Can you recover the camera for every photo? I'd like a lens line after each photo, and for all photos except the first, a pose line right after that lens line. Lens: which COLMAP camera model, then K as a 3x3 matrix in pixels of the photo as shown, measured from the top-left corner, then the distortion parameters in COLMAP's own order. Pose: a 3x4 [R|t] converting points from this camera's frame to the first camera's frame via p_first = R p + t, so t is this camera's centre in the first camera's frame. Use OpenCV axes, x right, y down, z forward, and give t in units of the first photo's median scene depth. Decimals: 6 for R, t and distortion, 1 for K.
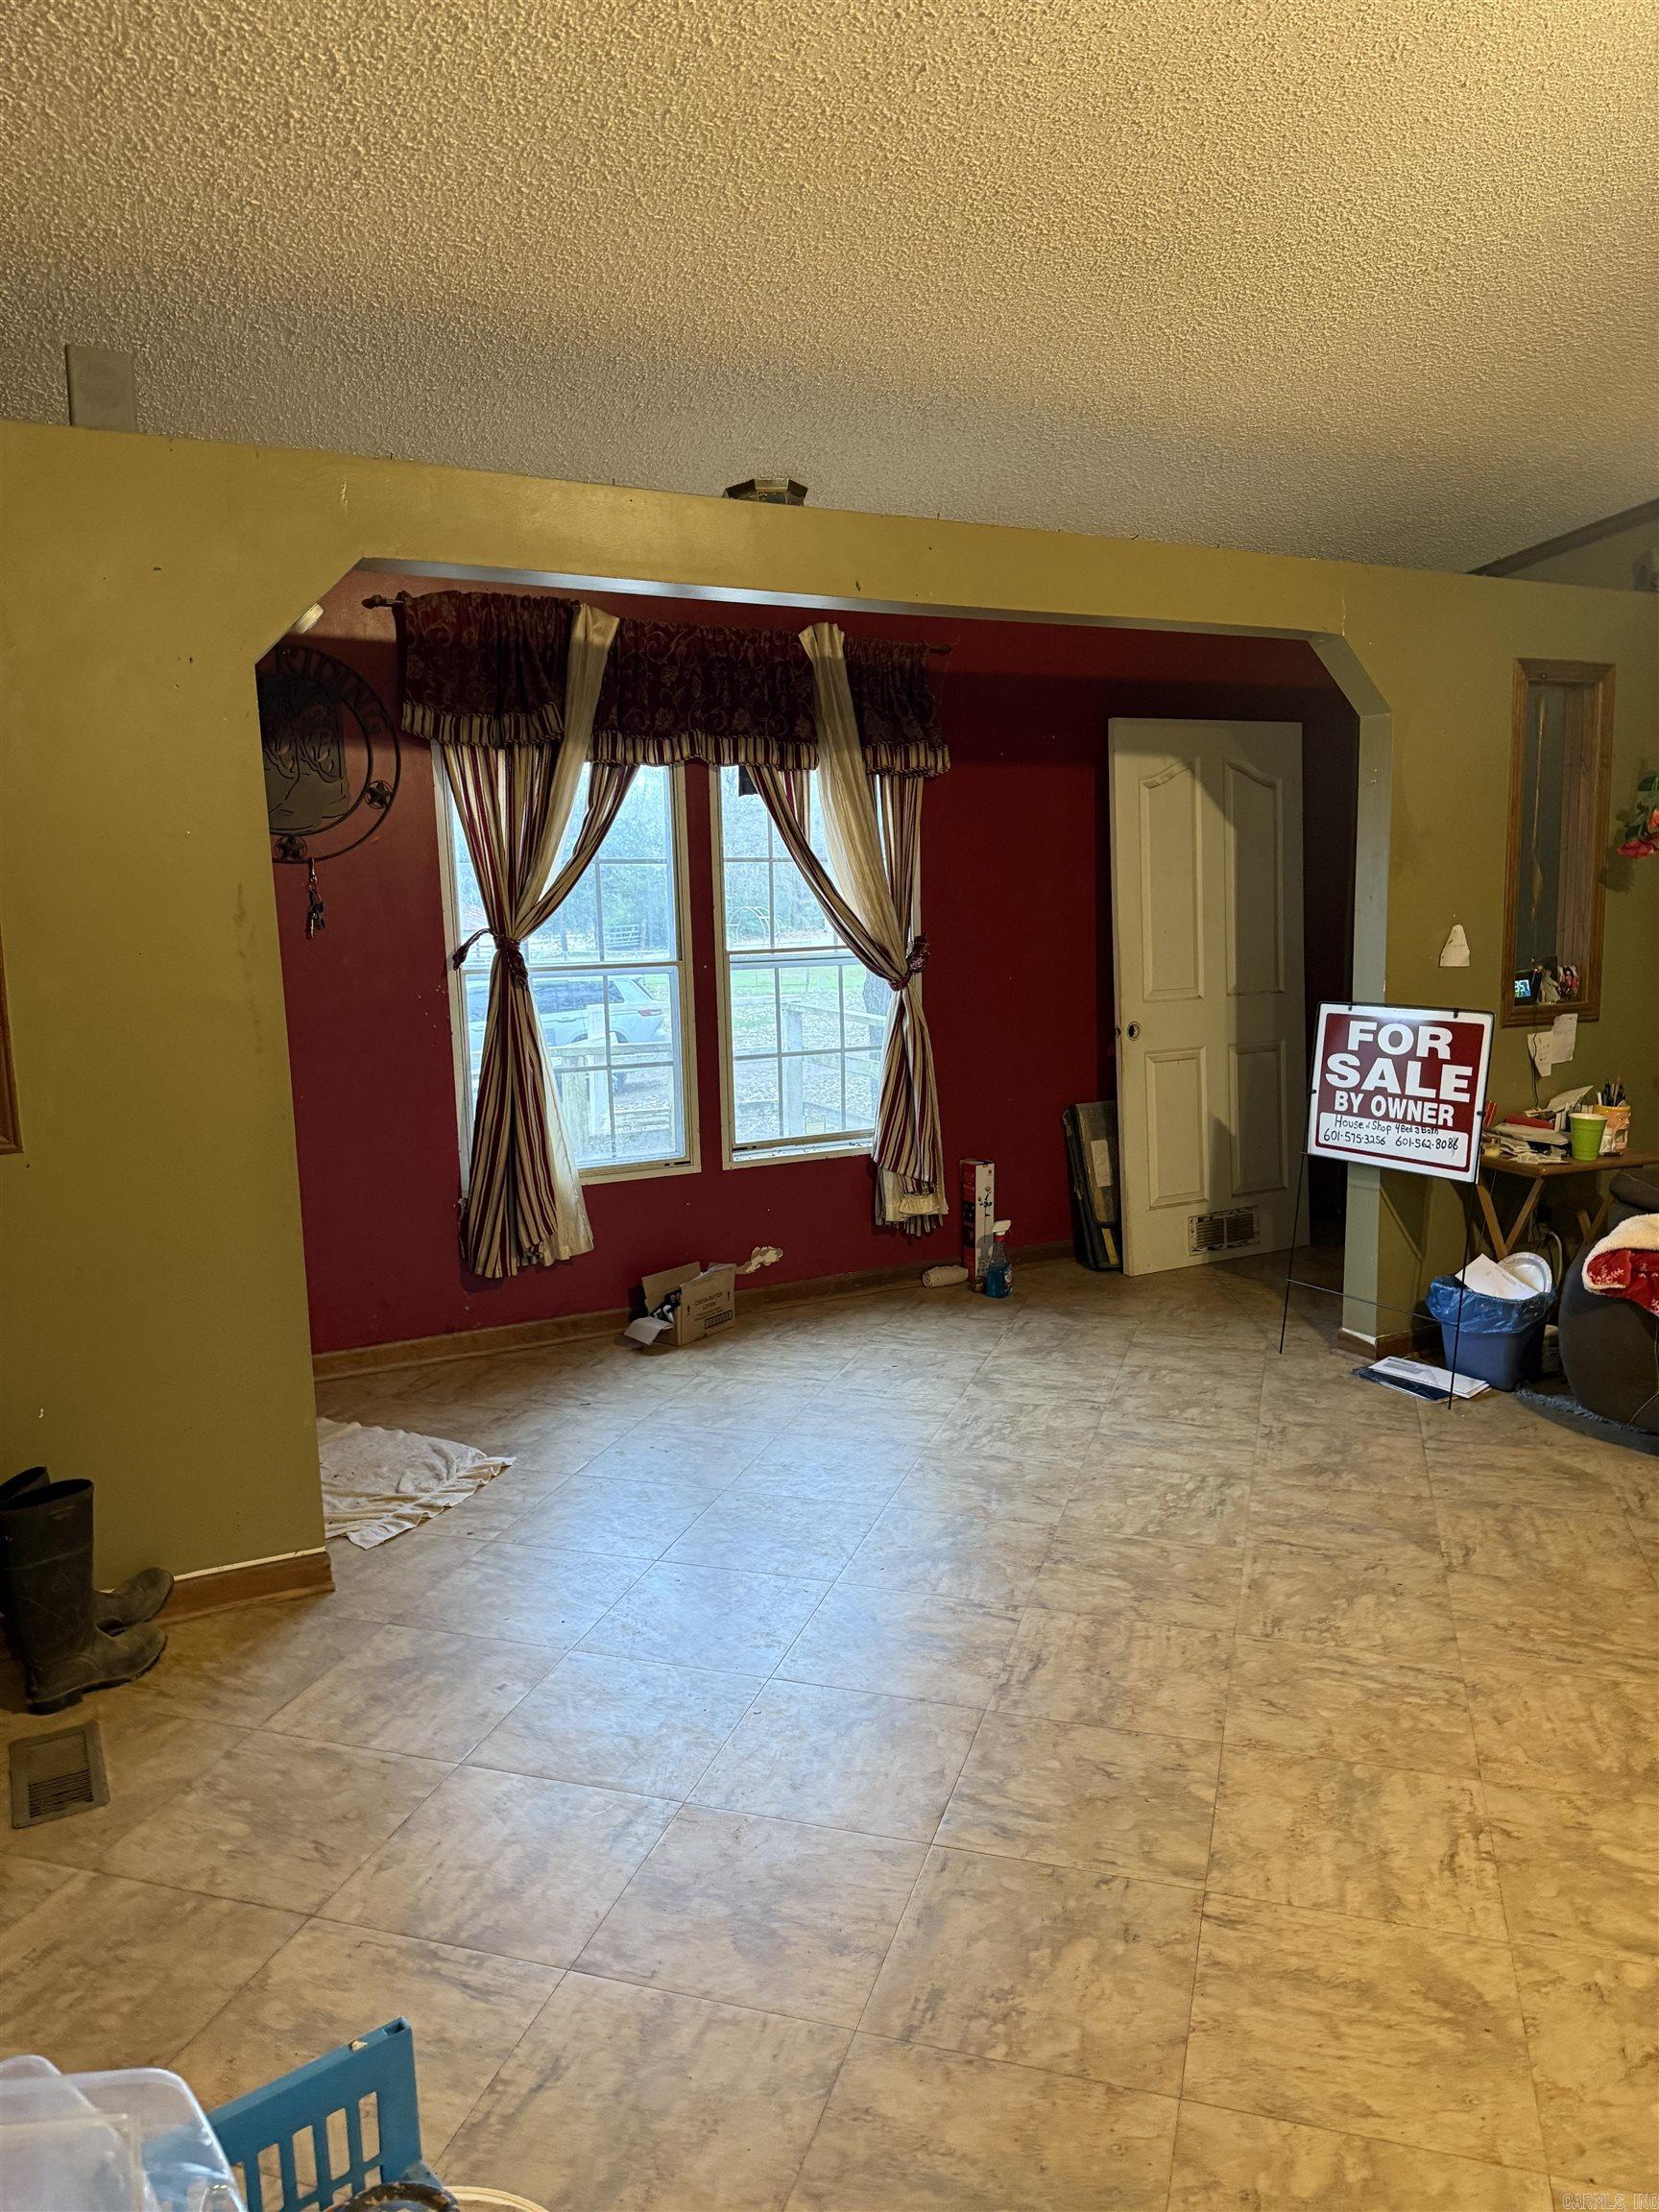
lens RADIAL K [[1498.1, 0, 829.5], [0, 1498.1, 1106.0], [0, 0, 1]] dist [0.043798, -0.092749]
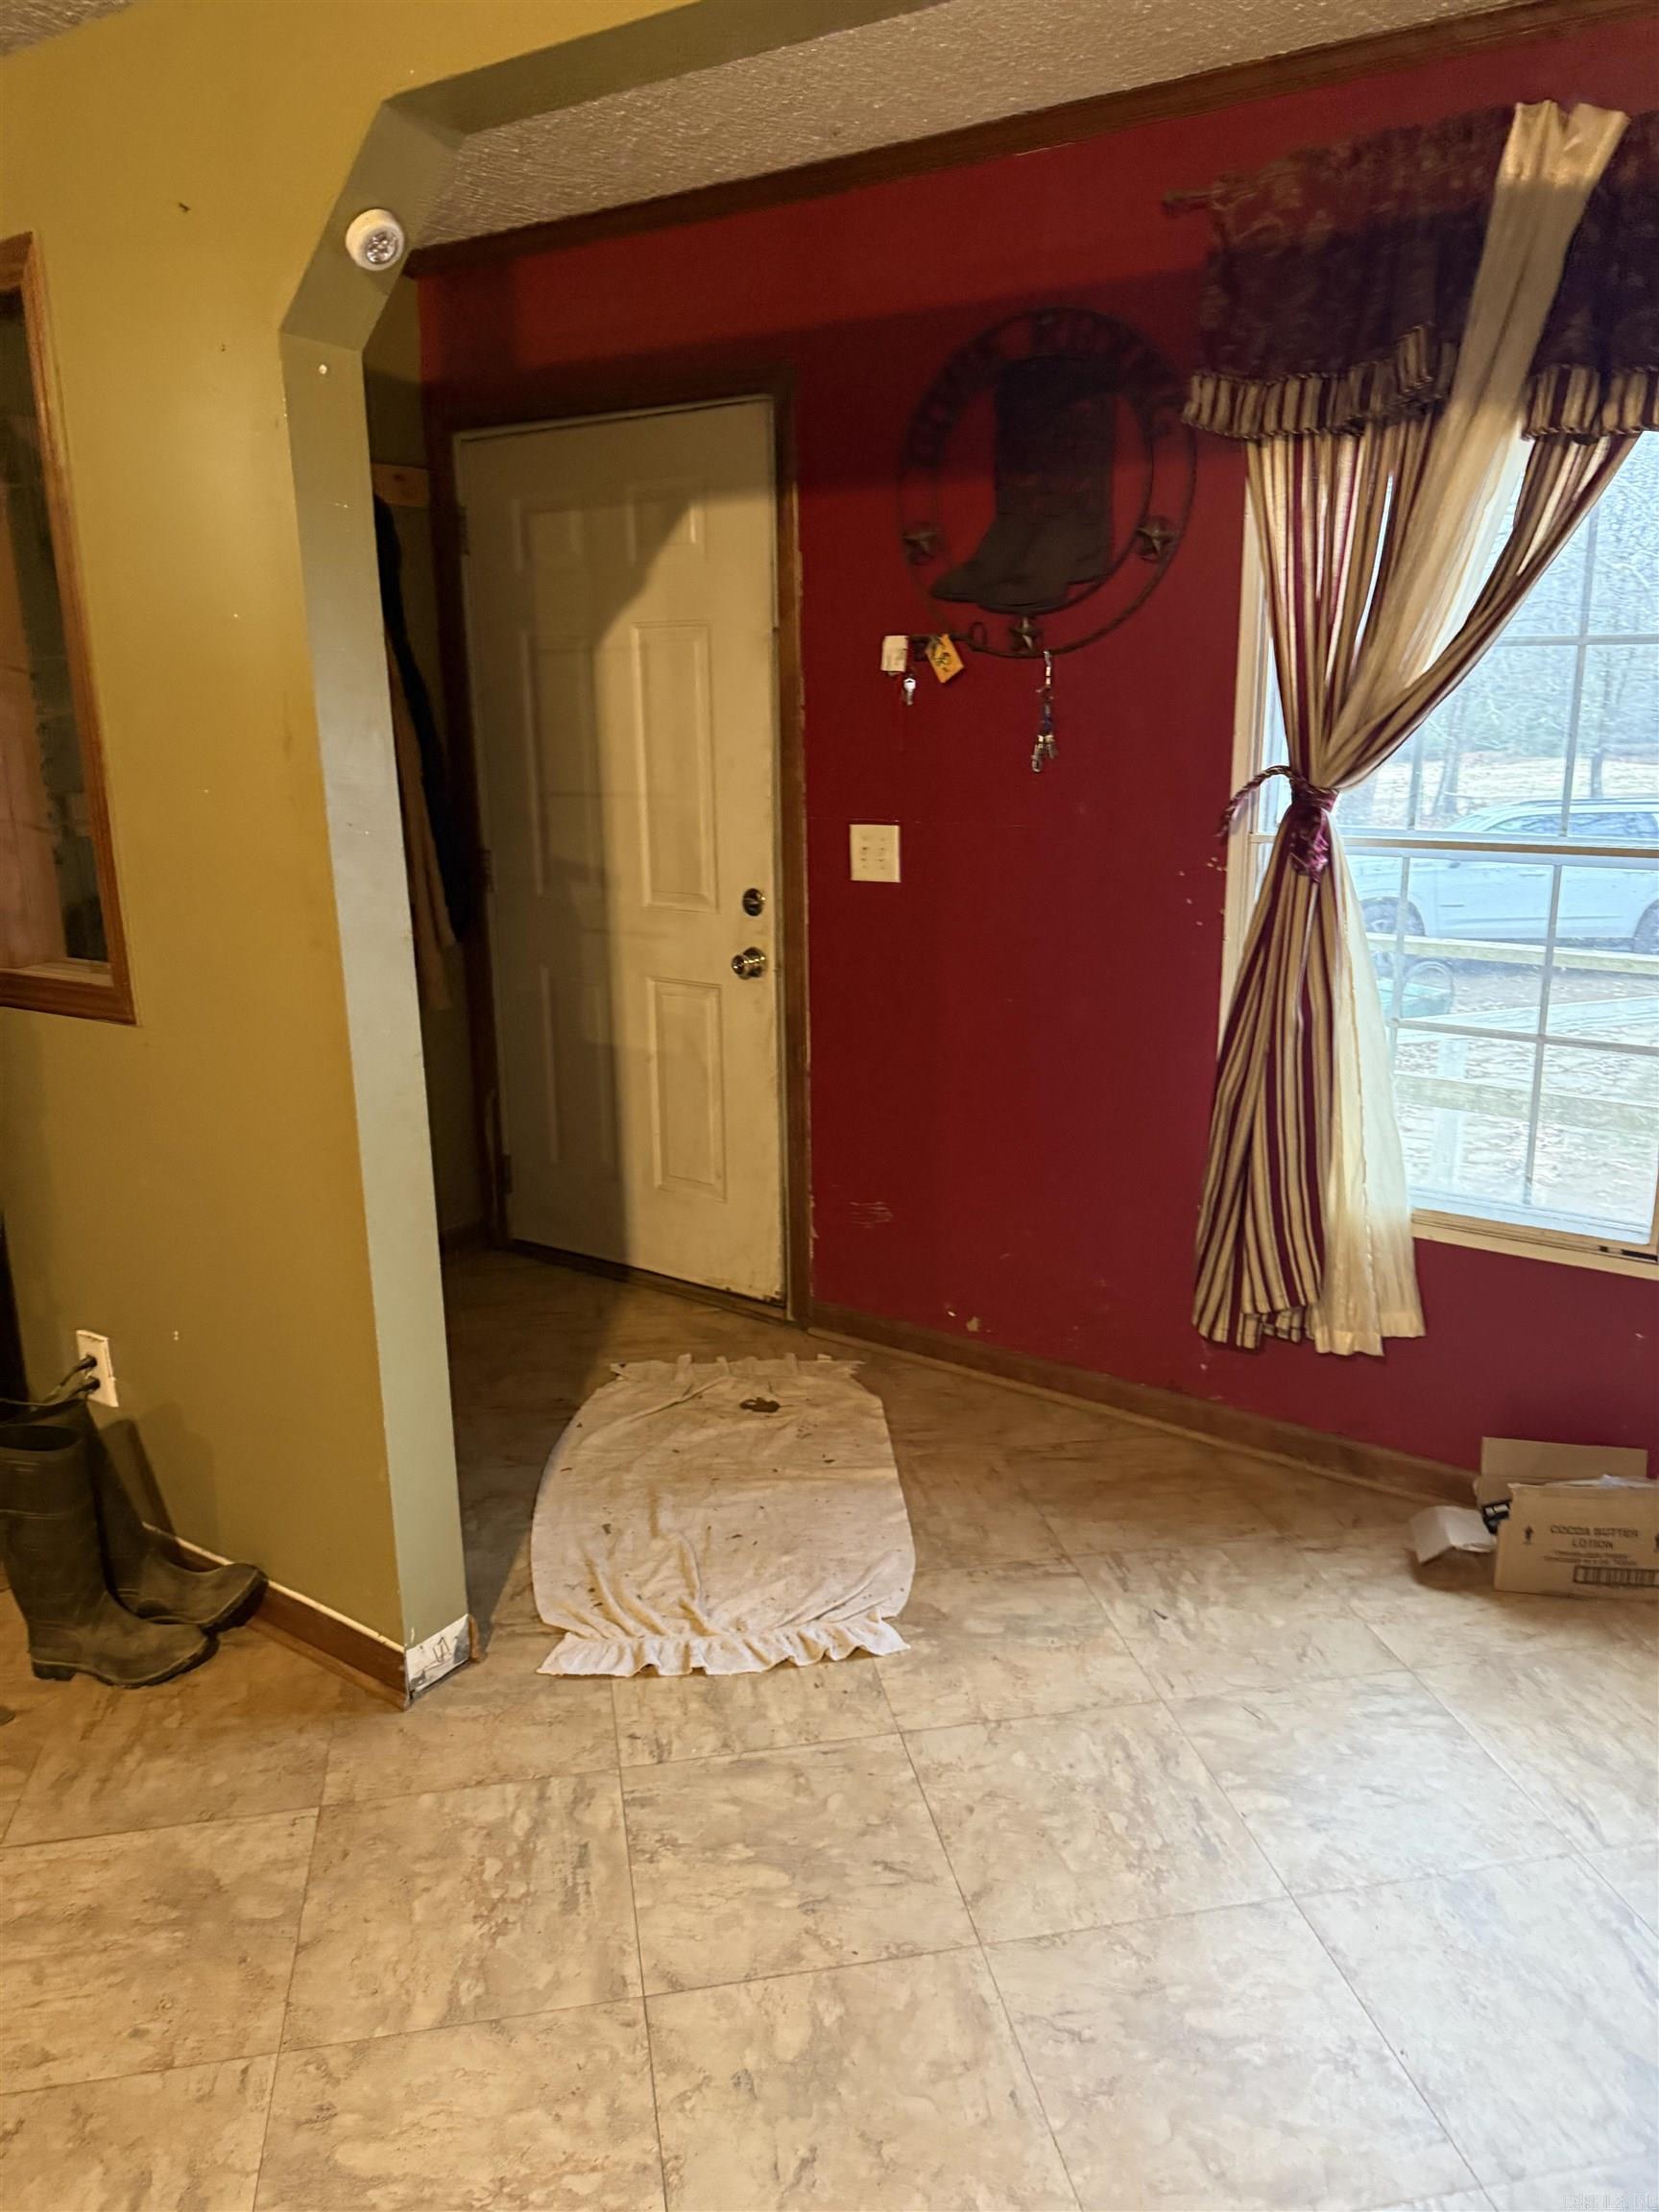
lens RADIAL K [[1498.1, 0, 829.5], [0, 1498.1, 1106.0], [0, 0, 1]] dist [0.043798, -0.092749]
pose [[0.464774, 0.246406, -0.850452, 0.196240], [-0.123545, 0.969148, 0.213279, -0.087522], [0.876768, 0.005942, 0.480877, 0.528496]]
